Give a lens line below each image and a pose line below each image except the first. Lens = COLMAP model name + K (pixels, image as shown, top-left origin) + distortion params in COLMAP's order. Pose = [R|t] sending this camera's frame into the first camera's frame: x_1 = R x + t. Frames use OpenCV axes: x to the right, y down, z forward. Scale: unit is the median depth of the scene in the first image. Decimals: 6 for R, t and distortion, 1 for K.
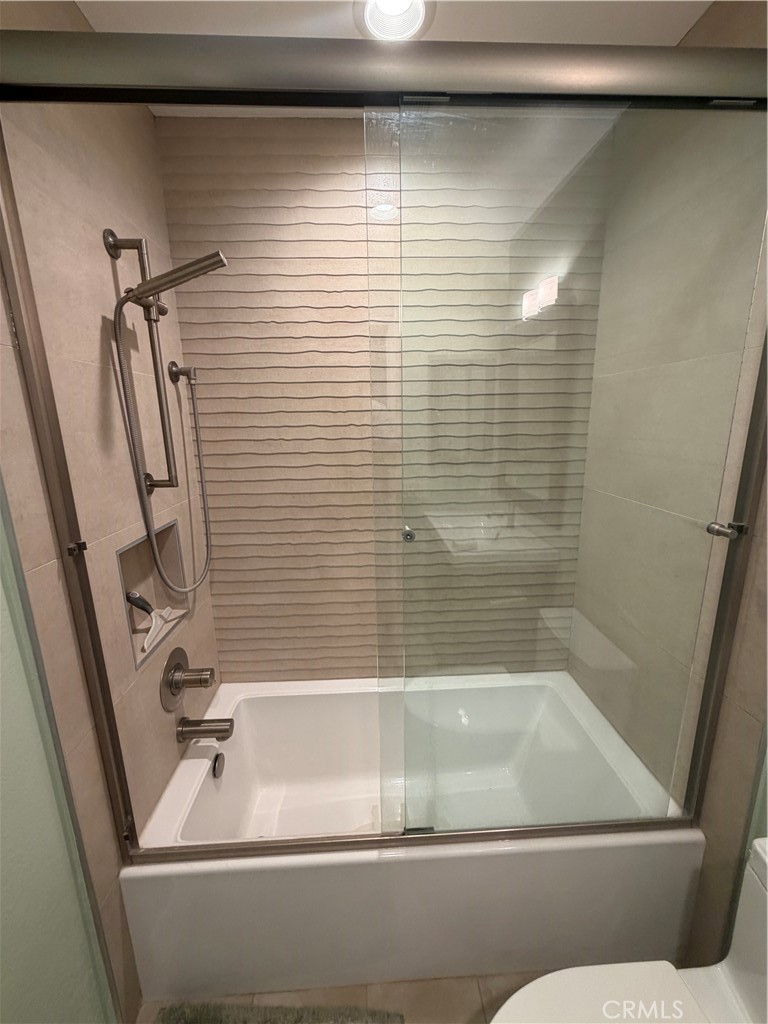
lens RADIAL K [[410.7, 0, 383.2], [0, 410.7, 510.1], [0, 0, 1]] dist [0.002922, 0.000428]
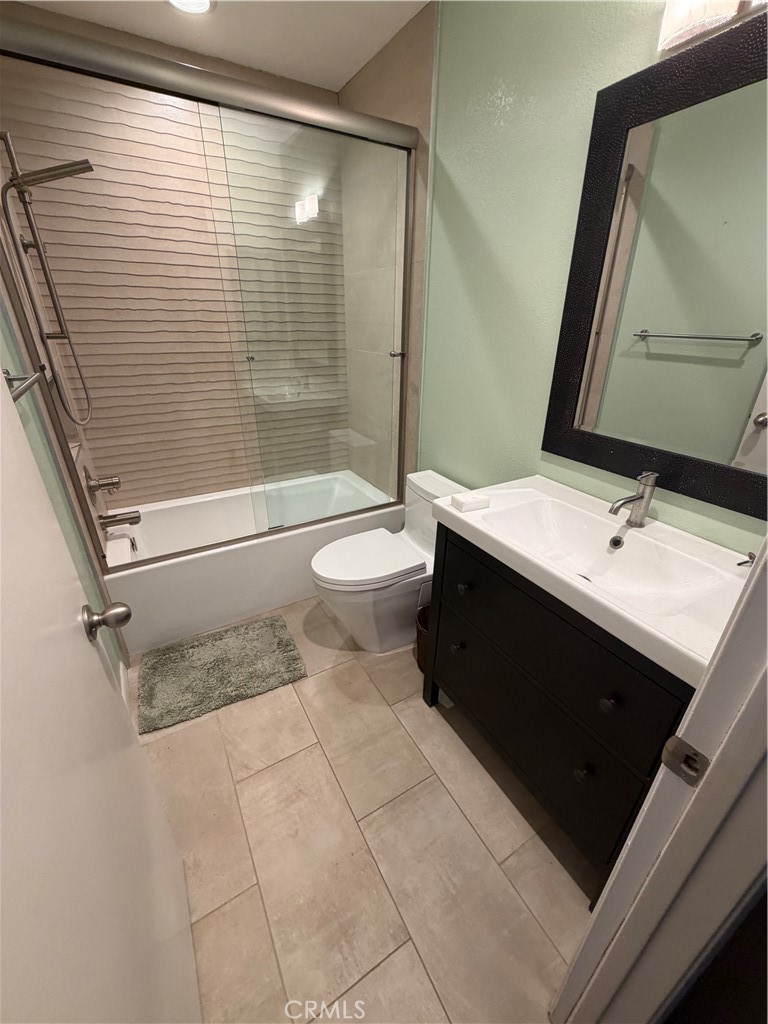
lens RADIAL K [[410.7, 0, 381.9], [0, 410.7, 509.8], [0, 0, 1]] dist [0.002922, 0.000428]
pose [[0.889196, -0.170510, 0.424567, -0.184684], [0.074444, 0.969514, 0.233455, 0.192196], [-0.451430, -0.175980, 0.874781, -0.595478]]
